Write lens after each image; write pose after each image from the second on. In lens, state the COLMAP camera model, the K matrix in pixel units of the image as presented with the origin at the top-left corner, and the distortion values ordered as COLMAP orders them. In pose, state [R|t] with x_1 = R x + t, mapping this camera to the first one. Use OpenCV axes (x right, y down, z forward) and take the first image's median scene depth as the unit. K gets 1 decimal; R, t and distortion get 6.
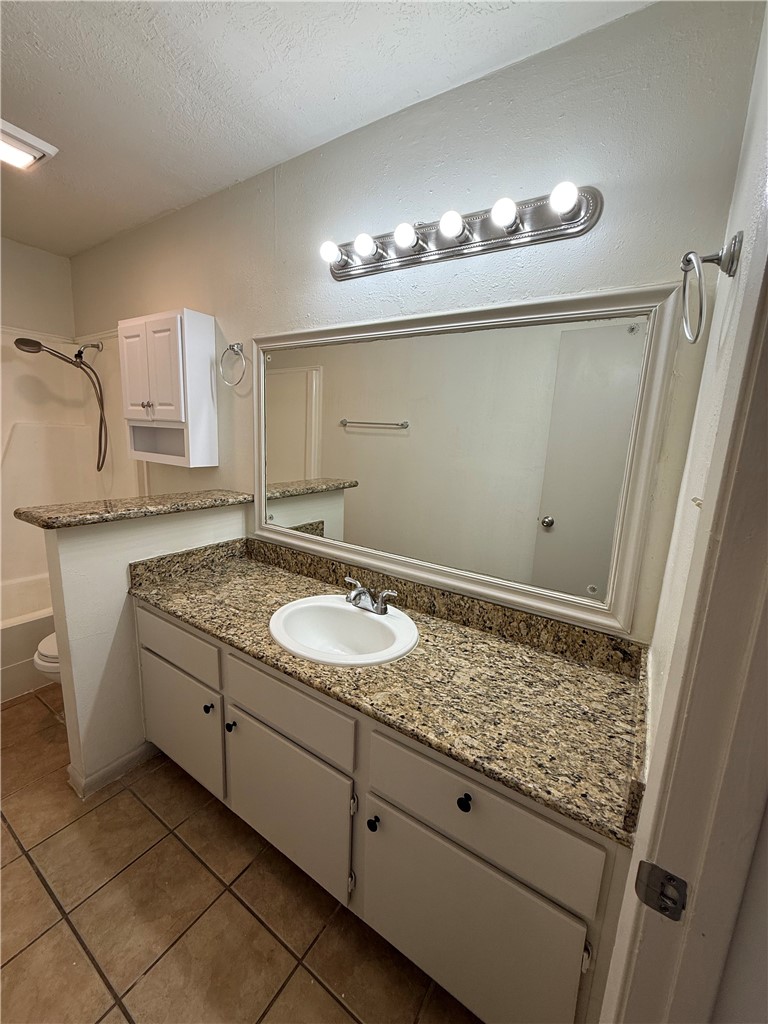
lens RADIAL K [[409.1, 0, 384.9], [0, 409.1, 511.4], [0, 0, 1]] dist [-0.000206, 0.000112]
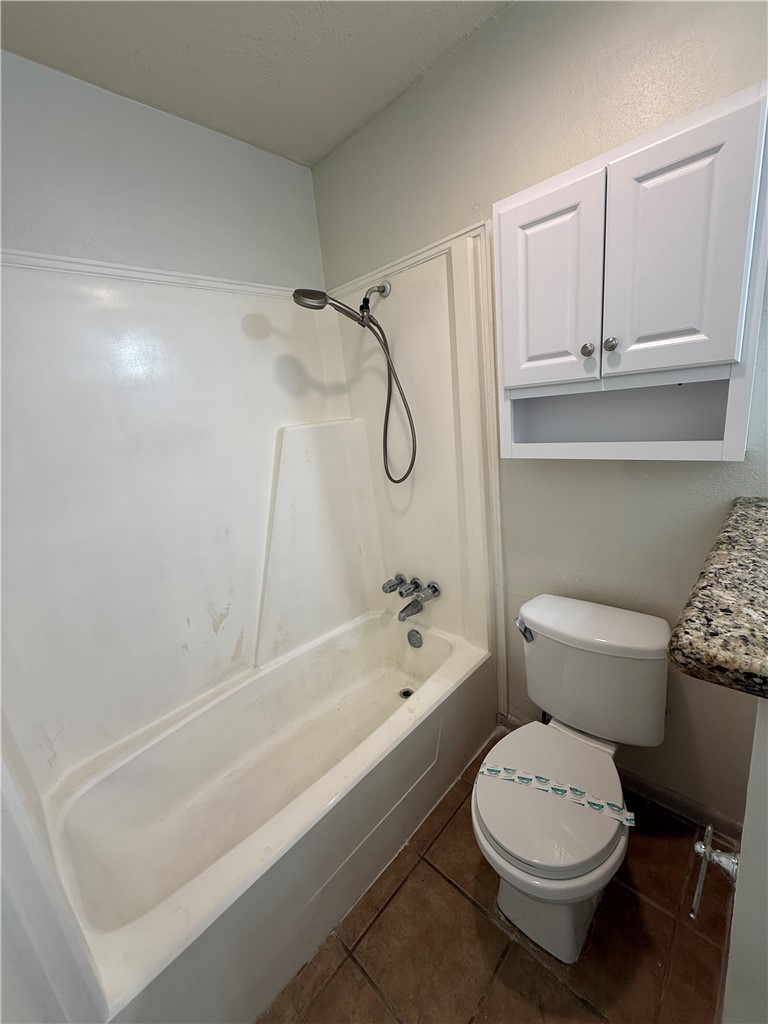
lens RADIAL K [[409.1, 0, 382.5], [0, 409.1, 512.6], [0, 0, 1]] dist [-0.000206, 0.000112]
pose [[0.972584, -0.099897, -0.210001, -0.616374], [0.114284, 0.991783, 0.057497, -0.096236], [0.202532, -0.079921, 0.976009, 0.356787]]
